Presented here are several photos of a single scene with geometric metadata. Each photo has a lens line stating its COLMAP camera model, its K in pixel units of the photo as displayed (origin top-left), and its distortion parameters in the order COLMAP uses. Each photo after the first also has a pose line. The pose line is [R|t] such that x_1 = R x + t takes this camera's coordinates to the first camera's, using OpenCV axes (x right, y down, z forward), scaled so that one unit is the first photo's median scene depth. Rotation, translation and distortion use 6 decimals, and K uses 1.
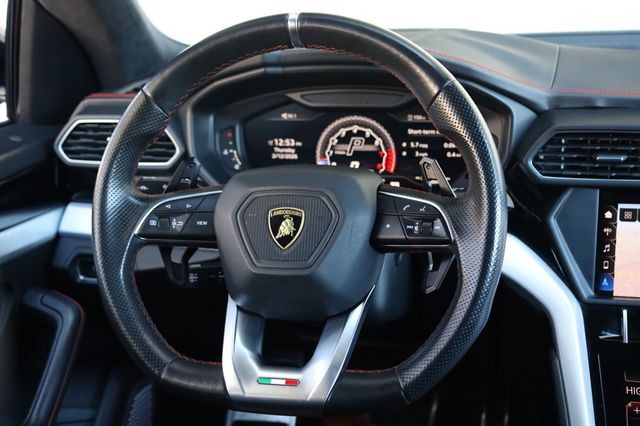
lens RADIAL K [[845.7, 0, 320.4], [0, 845.7, 207.6], [0, 0, 1]] dist [-0.020101, 0.000000]
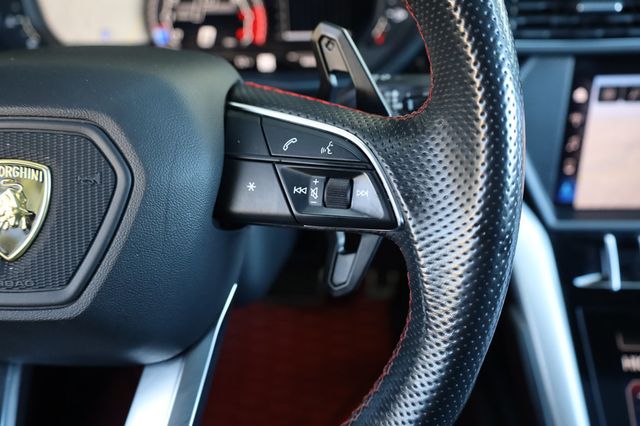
lens RADIAL K [[568.6, 0, 308.1], [0, 568.6, 203.9], [0, 0, 1]] dist [0.020928, 0.007565]
pose [[0.987275, -0.088013, 0.132445, 0.064173], [0.050465, 0.963227, 0.263906, -0.045765], [-0.150801, -0.253864, 0.955412, 0.654081]]
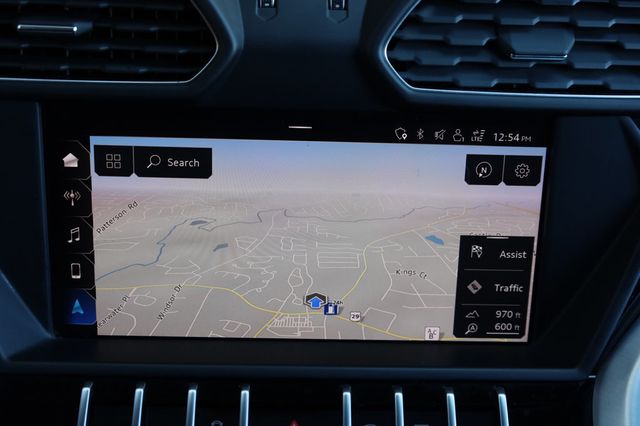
lens RADIAL K [[845.7, 0, 319.8], [0, 845.7, 213.4], [0, 0, 1]] dist [-0.020101, 0.000000]
pose [[0.963181, -0.038850, 0.266031, 0.399519], [0.006880, 0.992742, 0.120066, -0.018528], [-0.268765, -0.113815, 0.956458, 0.621372]]
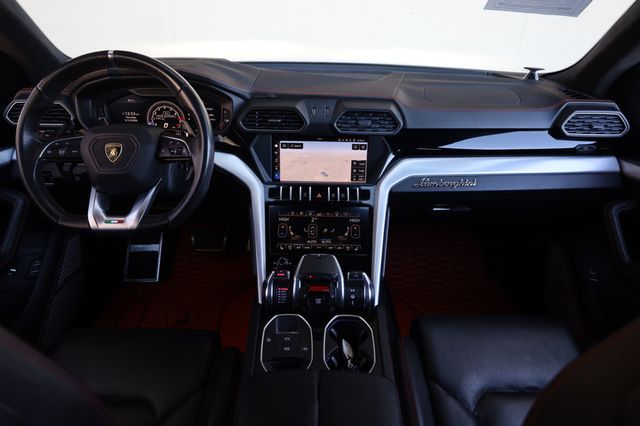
lens RADIAL K [[429.9, 0, 319.4], [0, 429.9, 213.6], [0, 0, 1]] dist [-0.007217, -0.008829]
pose [[0.968126, -0.052928, 0.244807, 0.181795], [0.016784, 0.988929, 0.147435, 0.023809], [-0.249900, -0.138627, 0.958297, -0.206669]]
